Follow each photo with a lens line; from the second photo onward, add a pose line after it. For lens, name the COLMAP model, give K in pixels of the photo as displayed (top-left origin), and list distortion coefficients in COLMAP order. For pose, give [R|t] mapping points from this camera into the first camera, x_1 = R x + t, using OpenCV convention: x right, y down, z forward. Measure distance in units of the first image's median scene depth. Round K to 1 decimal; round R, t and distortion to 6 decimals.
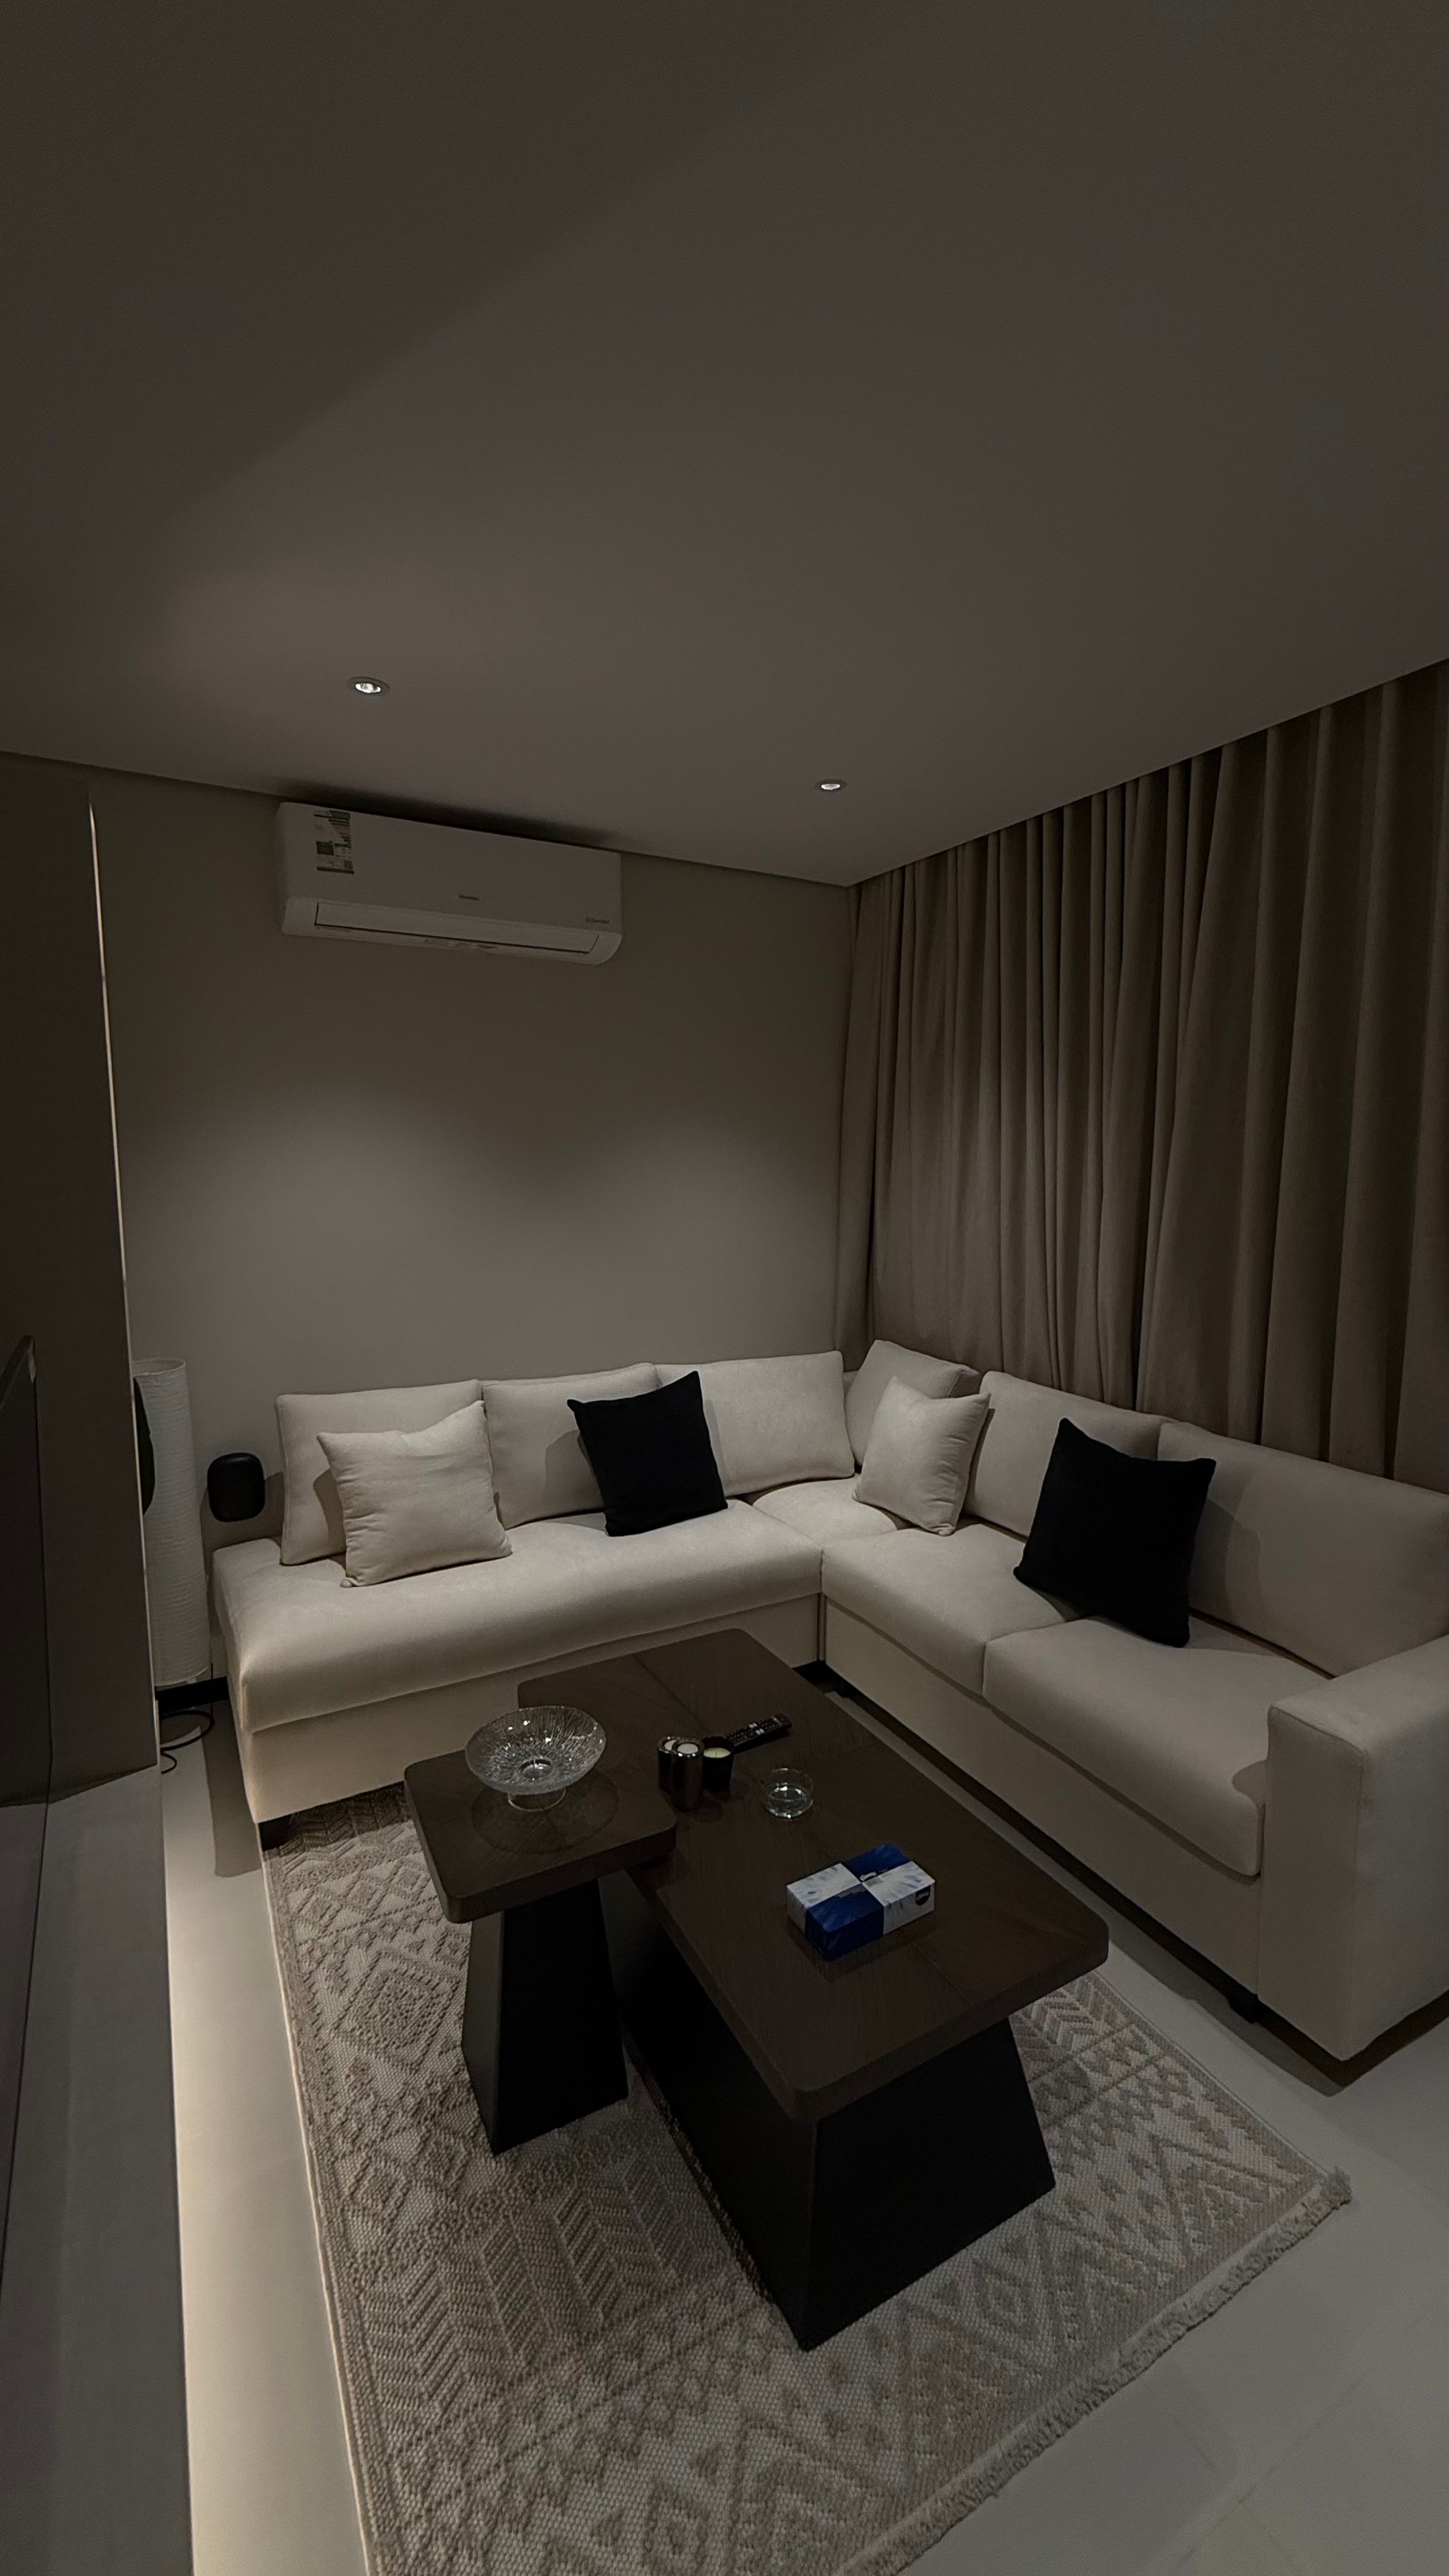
lens RADIAL K [[1005.0, 0, 709.7], [0, 1005.0, 1287.6], [0, 0, 1]] dist [-0.007573, 0.000046]
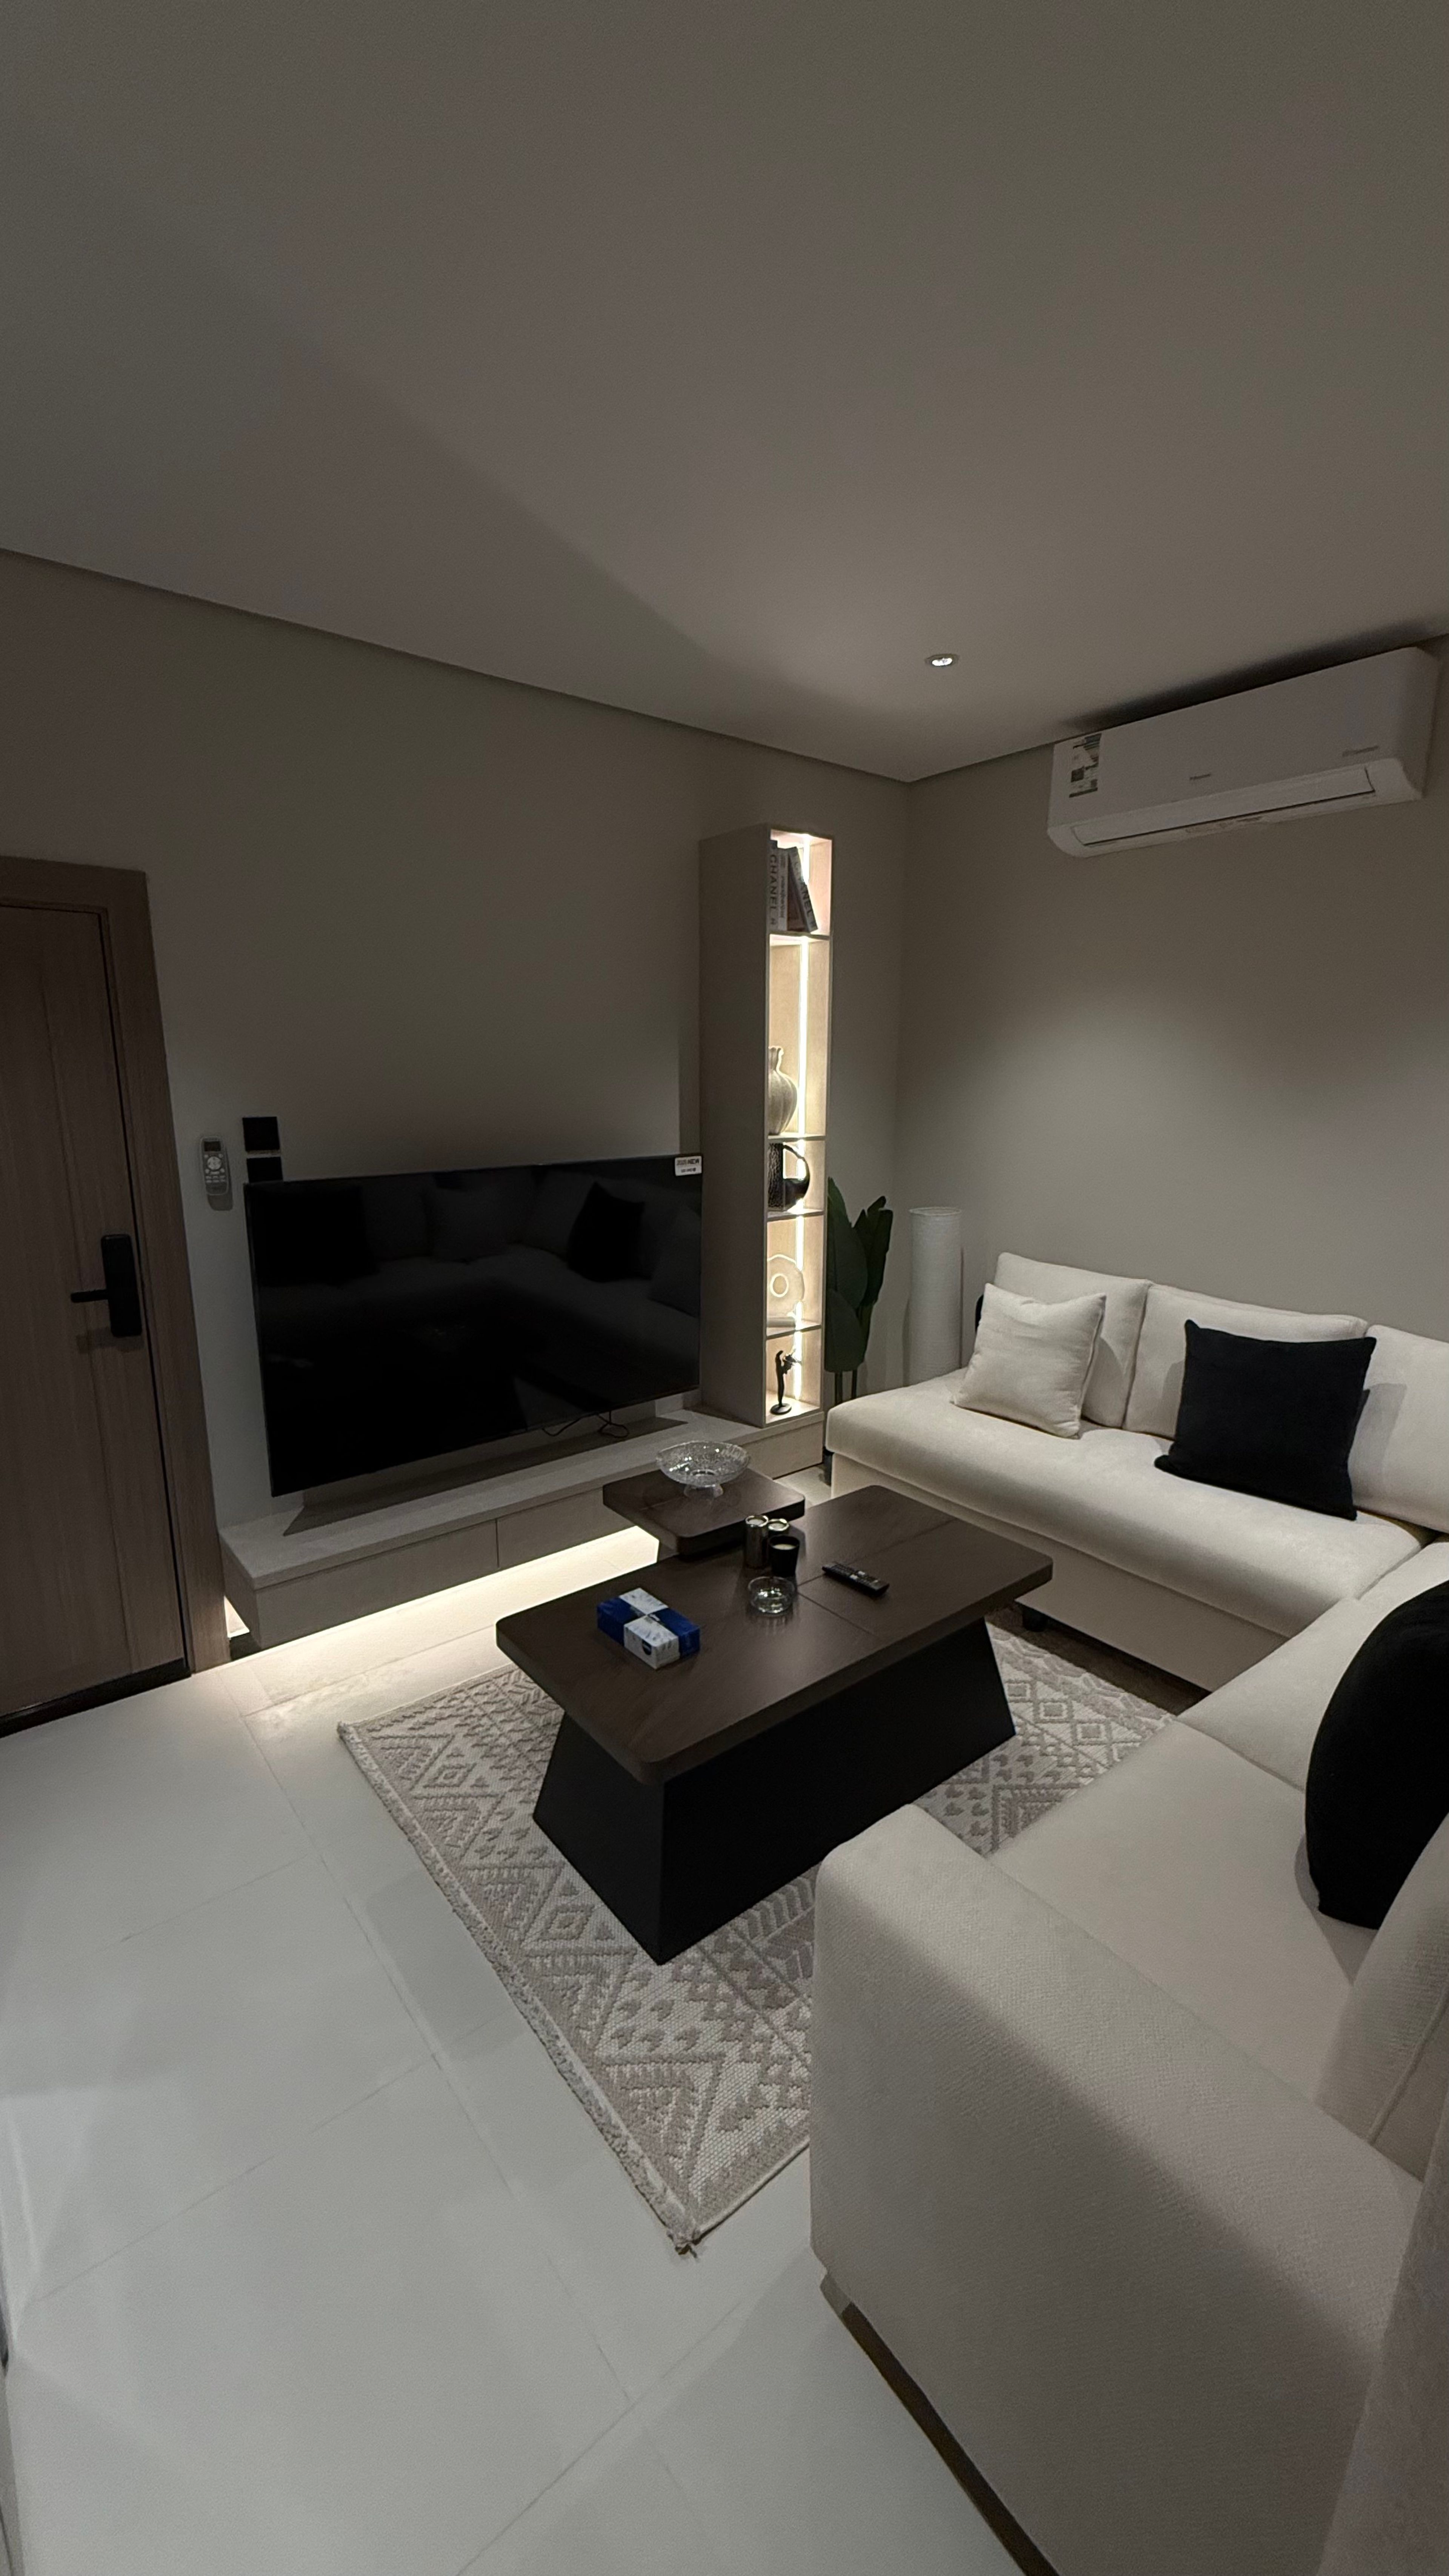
lens RADIAL K [[1005.0, 0, 726.3], [0, 1005.0, 1281.2], [0, 0, 1]] dist [-0.007573, 0.000046]
pose [[0.186455, 0.201593, -0.961558, 1.308965], [-0.133434, 0.974849, 0.178506, -0.060415], [0.973360, 0.095021, 0.208665, 0.779597]]
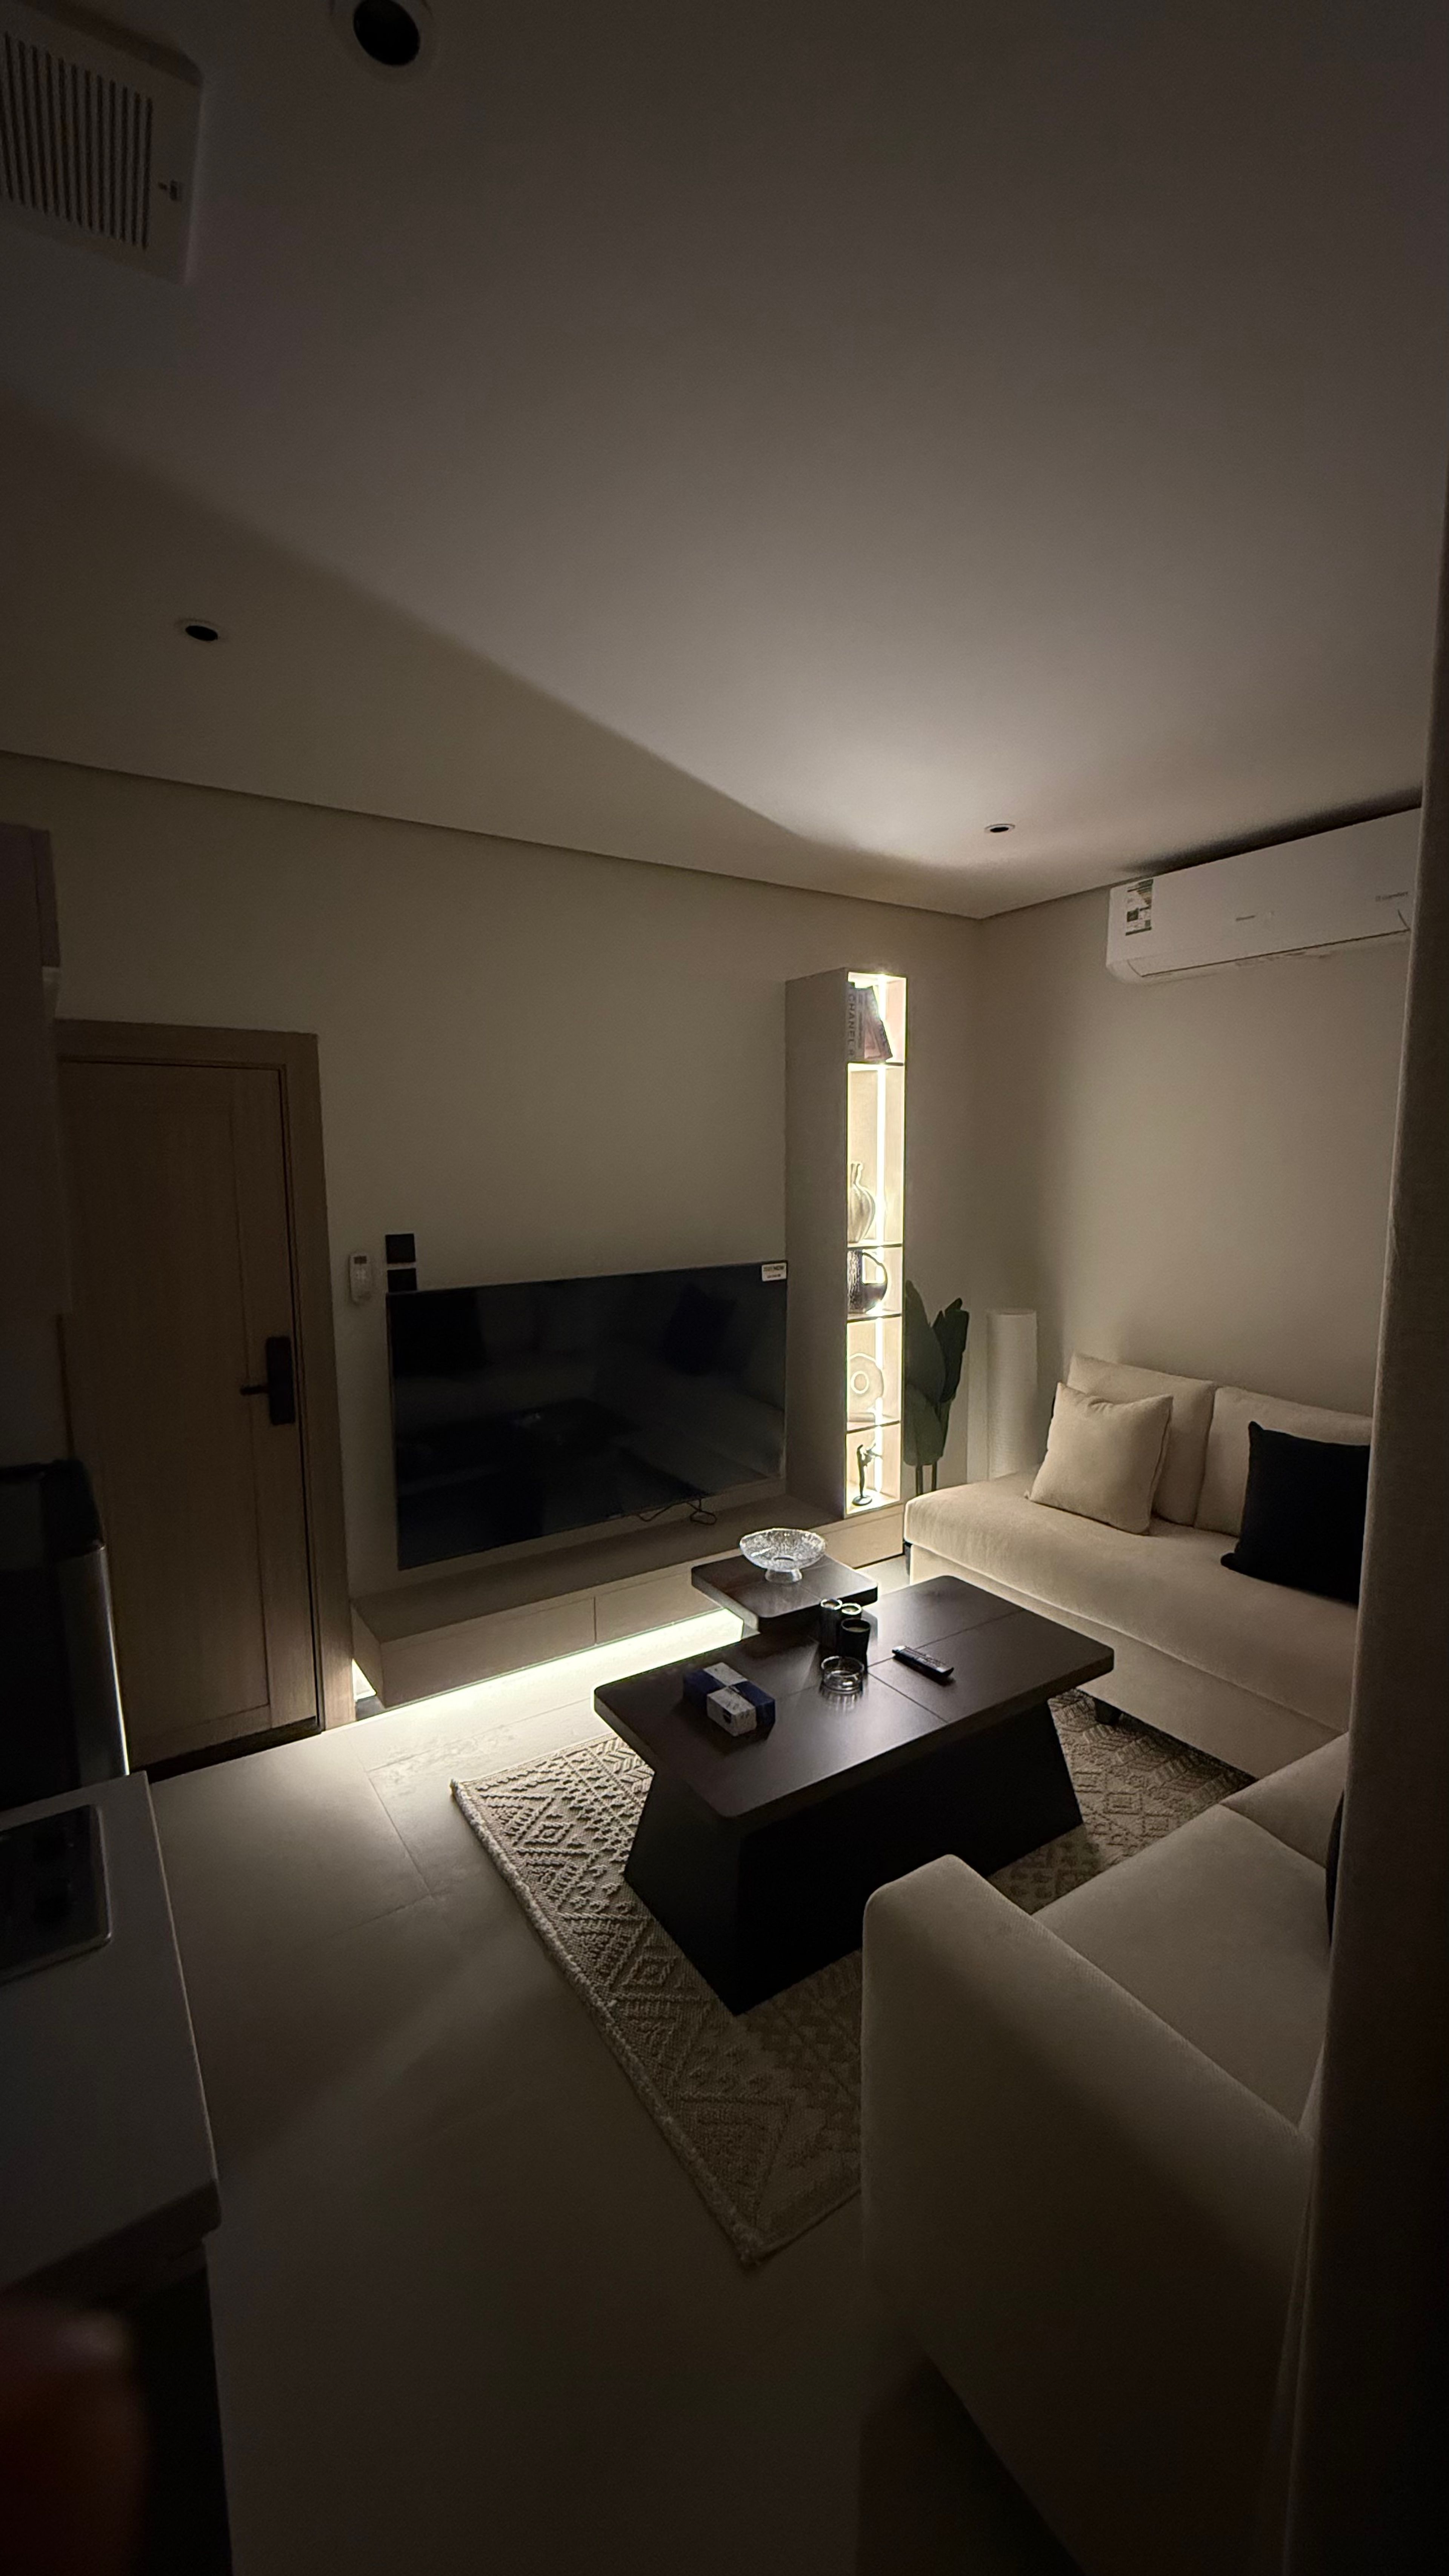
lens RADIAL K [[1005.0, 0, 732.1], [0, 1005.0, 1278.3], [0, 0, 1]] dist [-0.007573, 0.000046]
pose [[0.098571, 0.116407, -0.988298, 1.474635], [-0.125600, 0.986648, 0.103686, -0.119854], [0.987172, 0.113910, 0.111876, 0.769105]]
